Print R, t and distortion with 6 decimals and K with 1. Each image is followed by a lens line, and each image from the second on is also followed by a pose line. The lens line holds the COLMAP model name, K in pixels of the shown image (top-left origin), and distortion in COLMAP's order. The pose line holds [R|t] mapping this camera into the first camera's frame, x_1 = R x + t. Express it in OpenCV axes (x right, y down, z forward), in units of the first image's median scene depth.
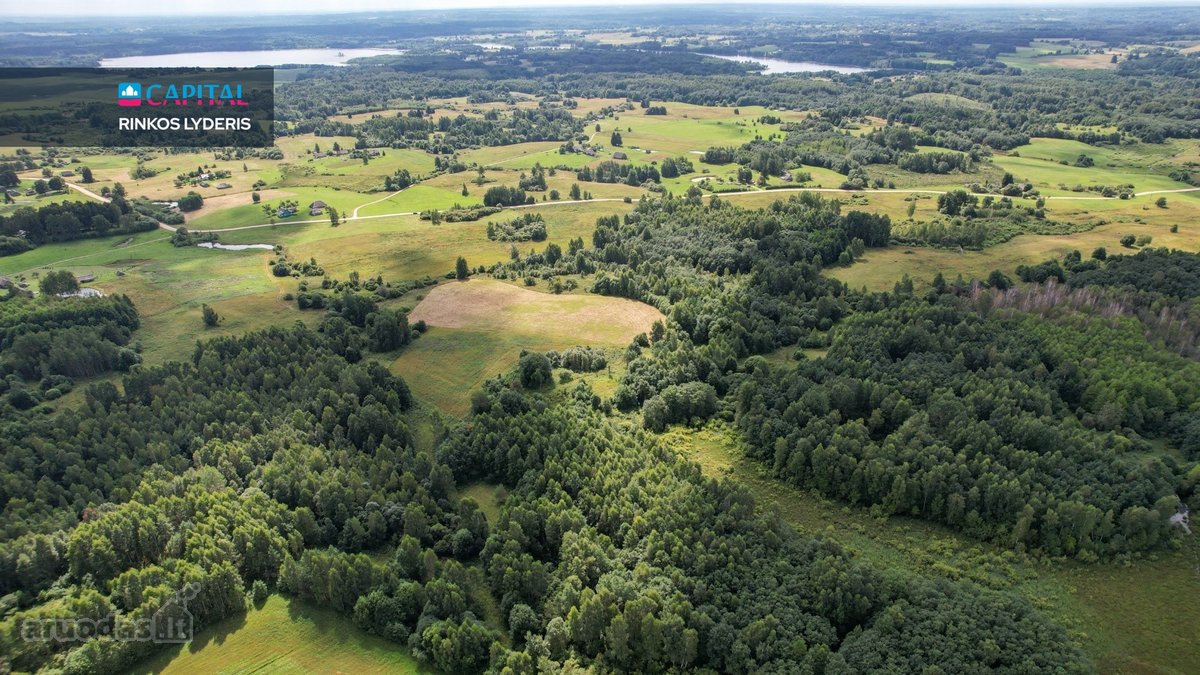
lens RADIAL K [[768.1, 0, 612.9], [0, 768.1, 334.3], [0, 0, 1]] dist [-0.084472, 0.072842]
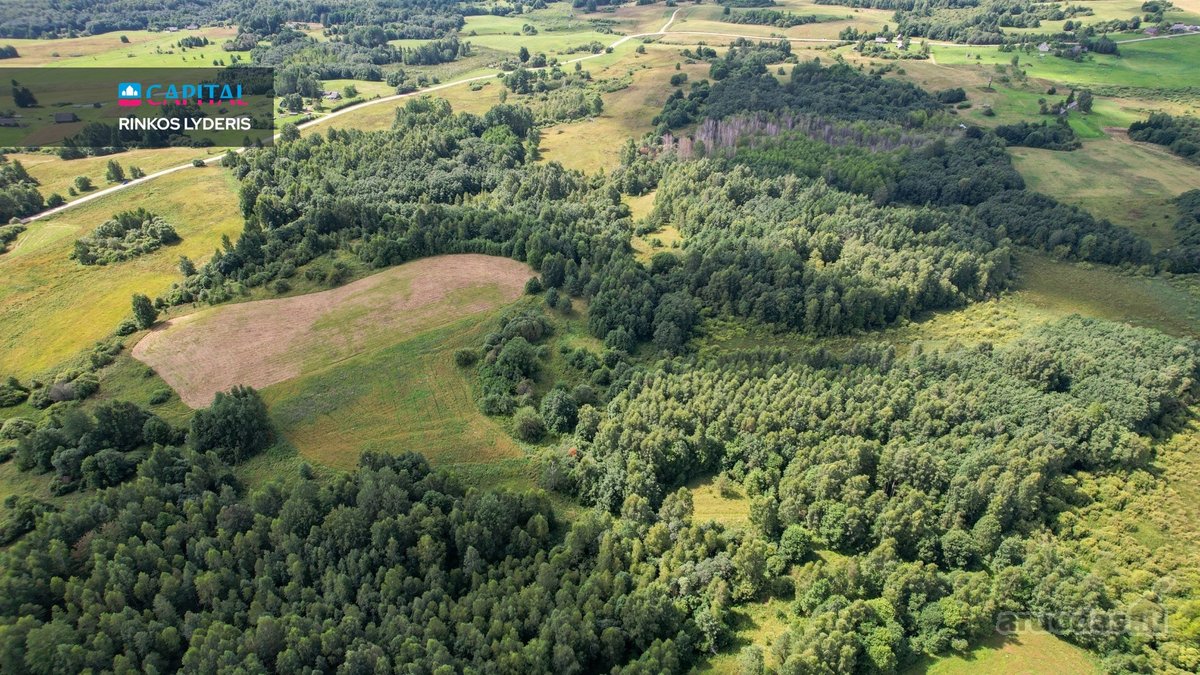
lens RADIAL K [[764.1, 0, 611.6], [0, 764.1, 339.4], [0, 0, 1]] dist [-0.084993, 0.080150]
pose [[0.618535, -0.407632, 0.671752, -0.260777], [0.325225, 0.911057, 0.253386, -0.065033], [-0.715293, 0.061743, 0.696092, 0.189504]]
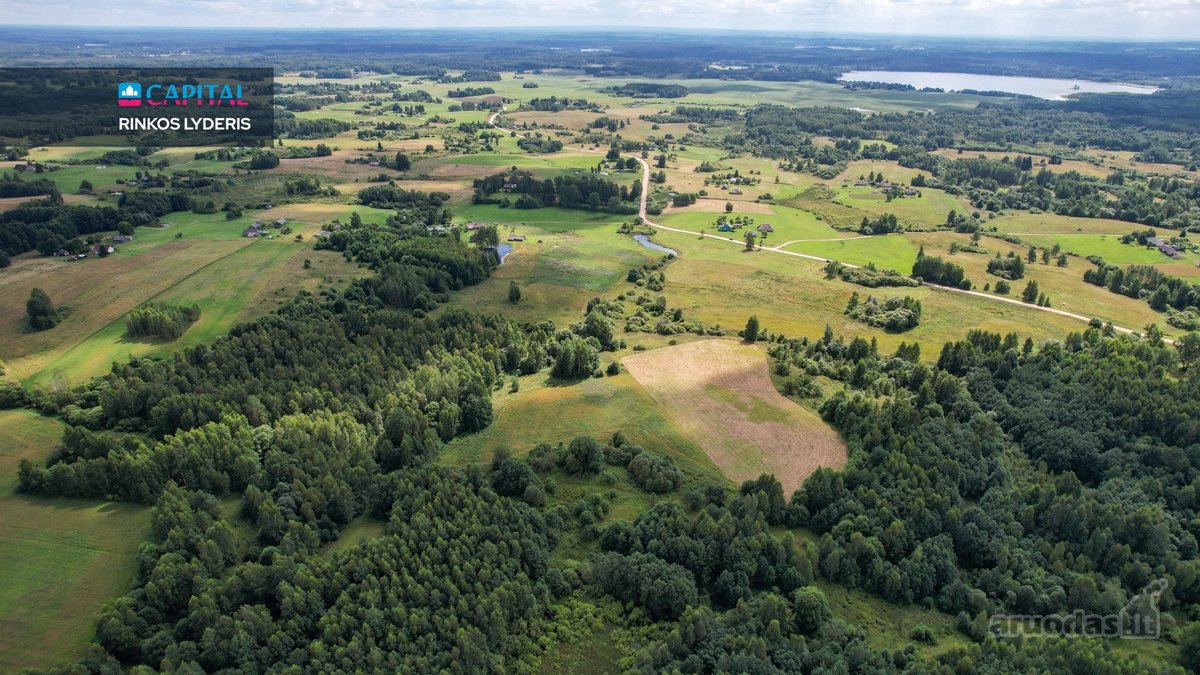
lens RADIAL K [[753.7, 0, 600.0], [0, 753.7, 337.5], [0, 0, 1]] dist [-0.070939, 0.068429]
pose [[0.581579, 0.329471, -0.743784, 0.231615], [-0.341871, 0.928642, 0.144042, -0.094838], [0.738167, 0.170507, 0.652715, 0.207848]]
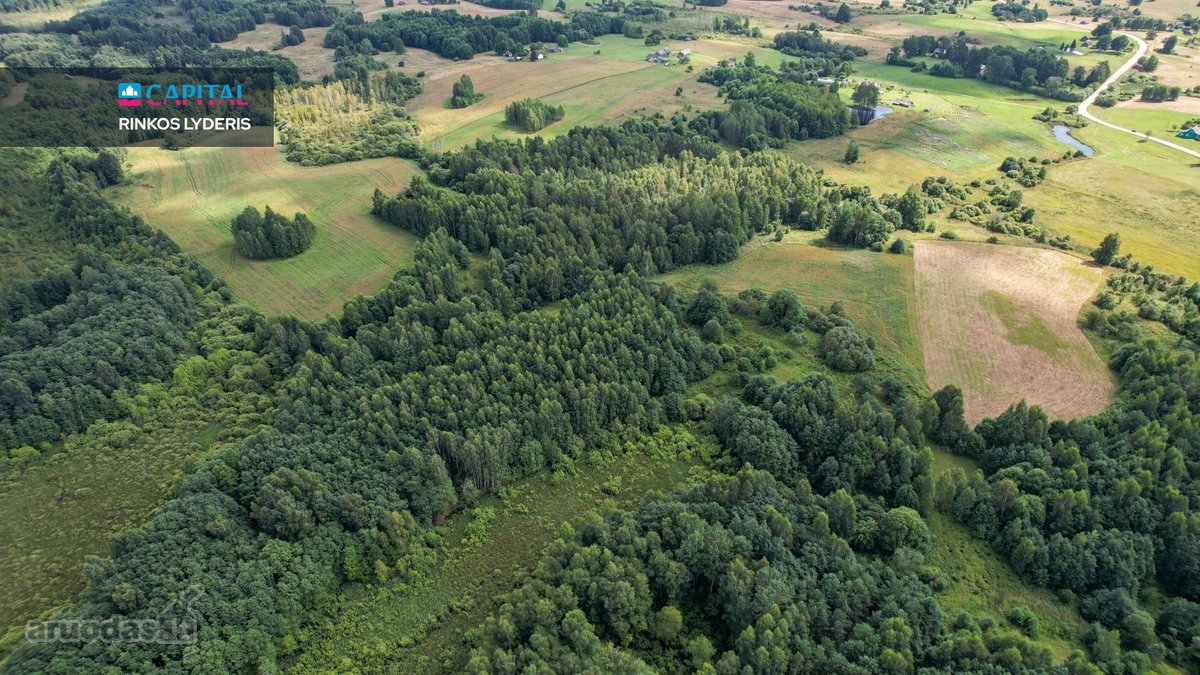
lens RADIAL K [[768.1, 0, 612.9], [0, 768.1, 334.3], [0, 0, 1]] dist [-0.084472, 0.072842]
pose [[-0.002232, 0.535792, -0.844347, 0.278321], [-0.405590, 0.771296, 0.490509, -0.119397], [0.914053, 0.343553, 0.215590, 0.317894]]
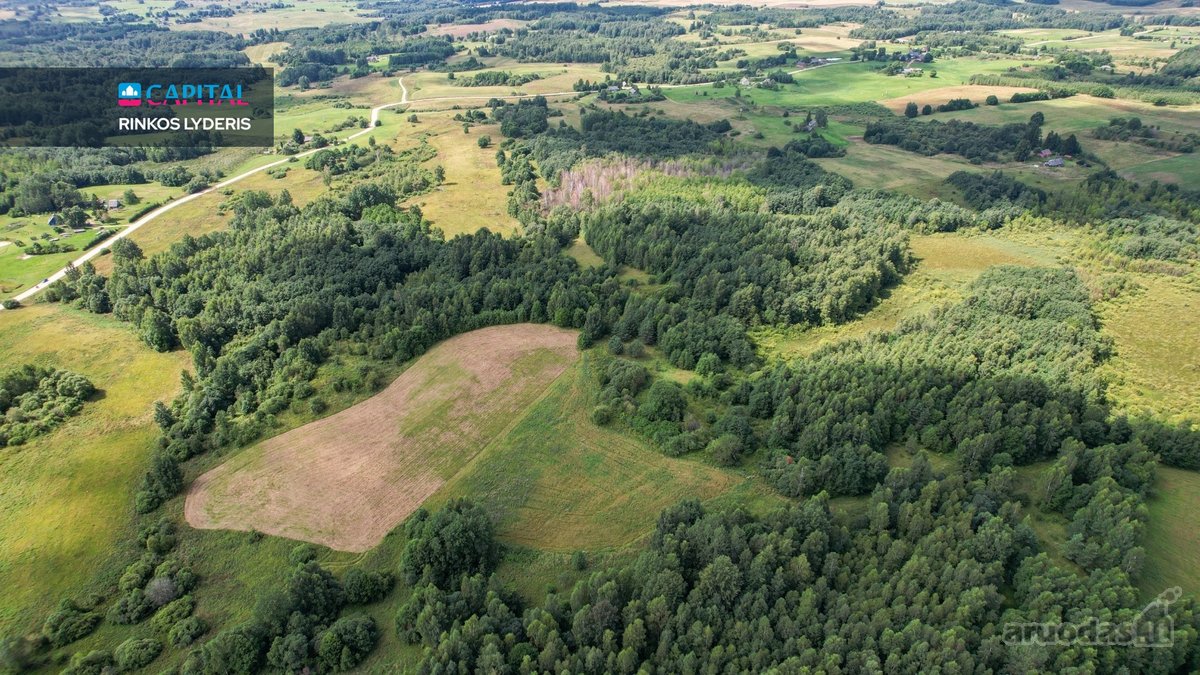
lens RADIAL K [[762.3, 0, 613.5], [0, 762.3, 339.1], [0, 0, 1]] dist [-0.080816, 0.073523]
pose [[0.176922, -0.448499, 0.876098, -0.365820], [0.412496, 0.841980, 0.347732, -0.144554], [-0.893614, 0.299865, 0.333969, 0.362817]]
